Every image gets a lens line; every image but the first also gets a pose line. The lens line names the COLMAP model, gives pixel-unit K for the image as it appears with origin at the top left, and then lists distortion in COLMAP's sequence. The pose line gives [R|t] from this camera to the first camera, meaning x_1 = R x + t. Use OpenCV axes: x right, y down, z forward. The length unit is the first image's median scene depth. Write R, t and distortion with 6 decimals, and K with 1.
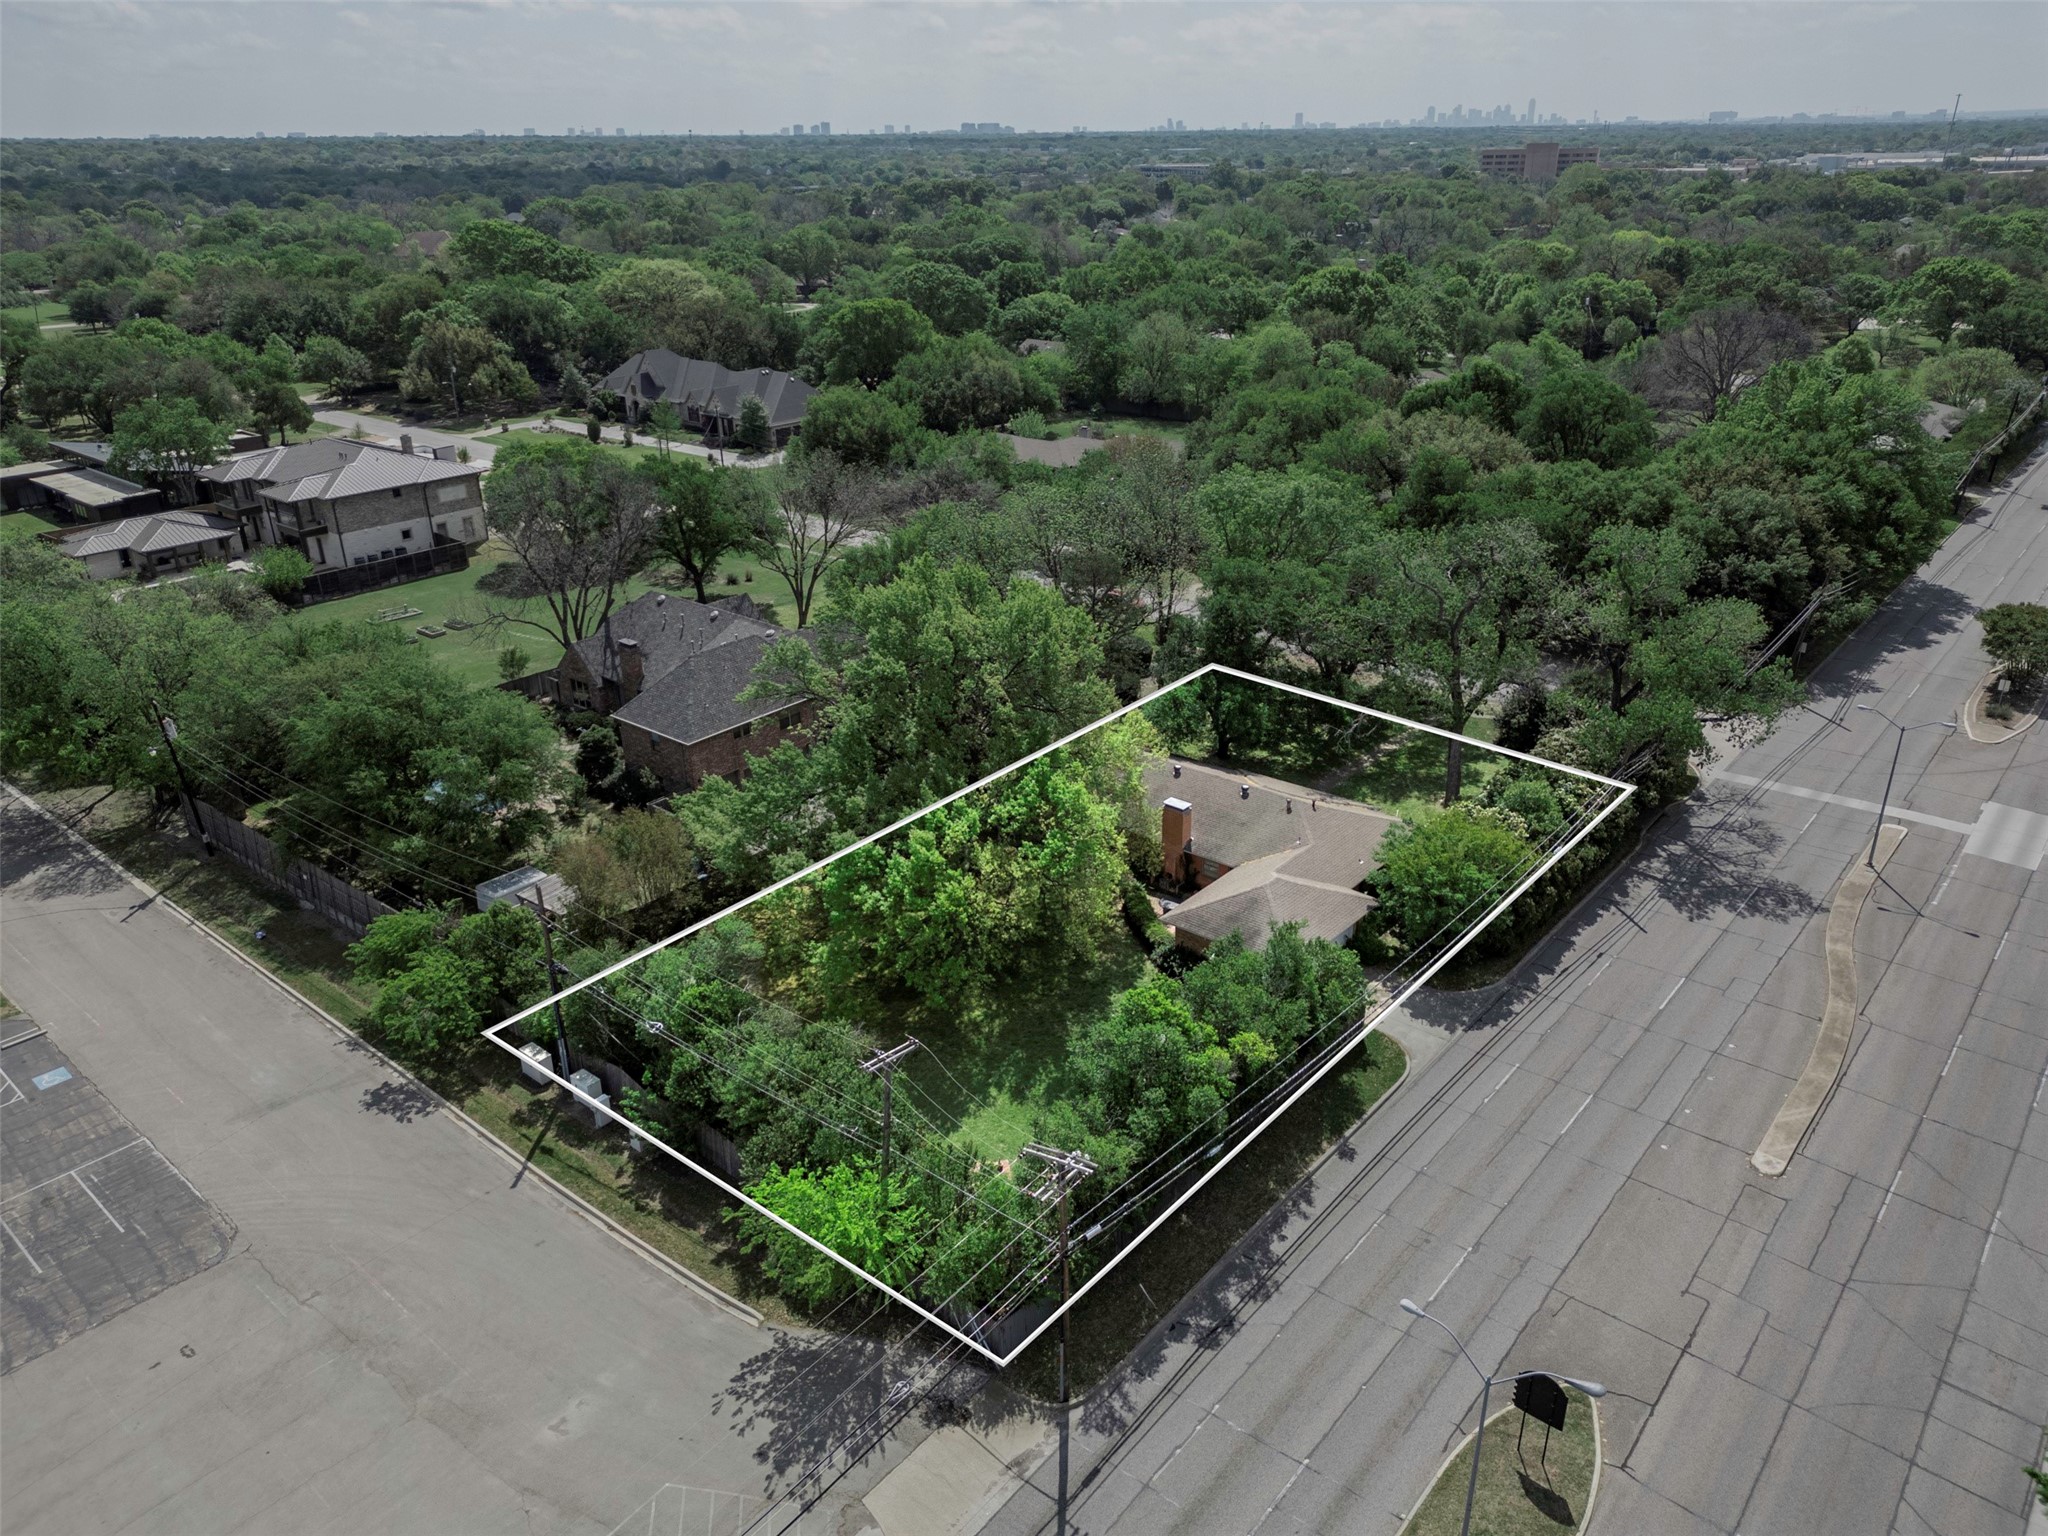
lens RADIAL K [[1434.9, 0, 1024.0], [0, 1434.9, 768.0], [0, 0, 1]] dist [0.047982, -0.039080]
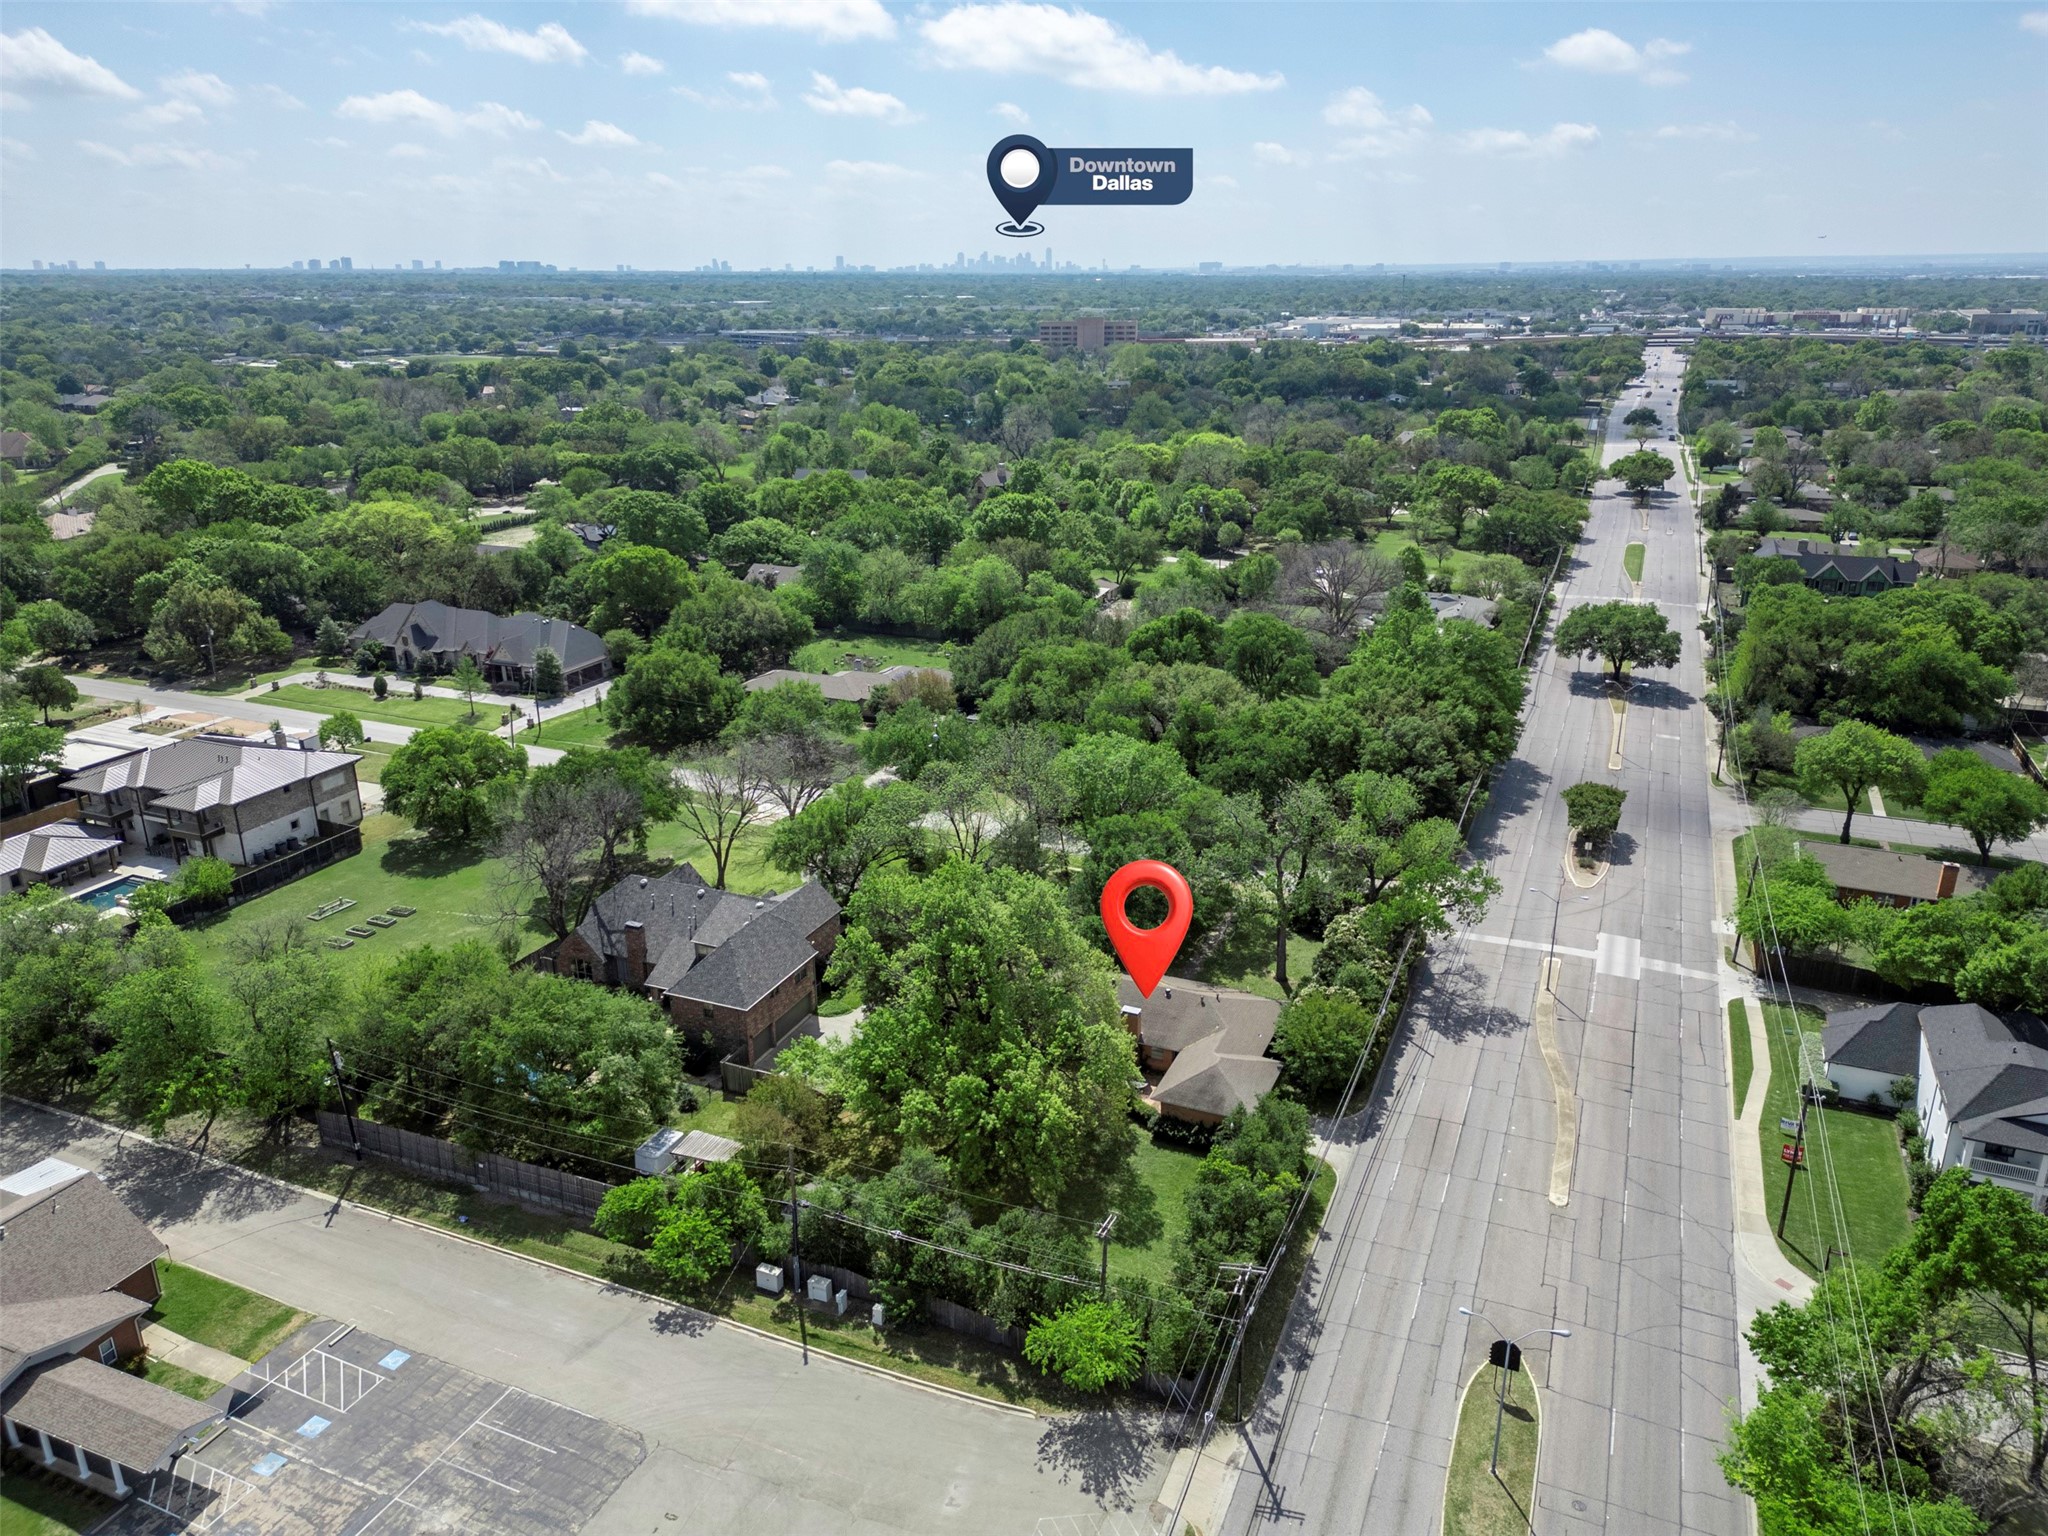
lens RADIAL K [[1428.1, 0, 1024.0], [0, 1428.1, 768.0], [0, 0, 1]] dist [0.087363, -0.096395]
pose [[0.957228, -0.087420, 0.275813, -0.323368], [0.109749, 0.991728, -0.066557, -0.115490], [-0.267713, 0.093980, 0.958904, -0.314134]]
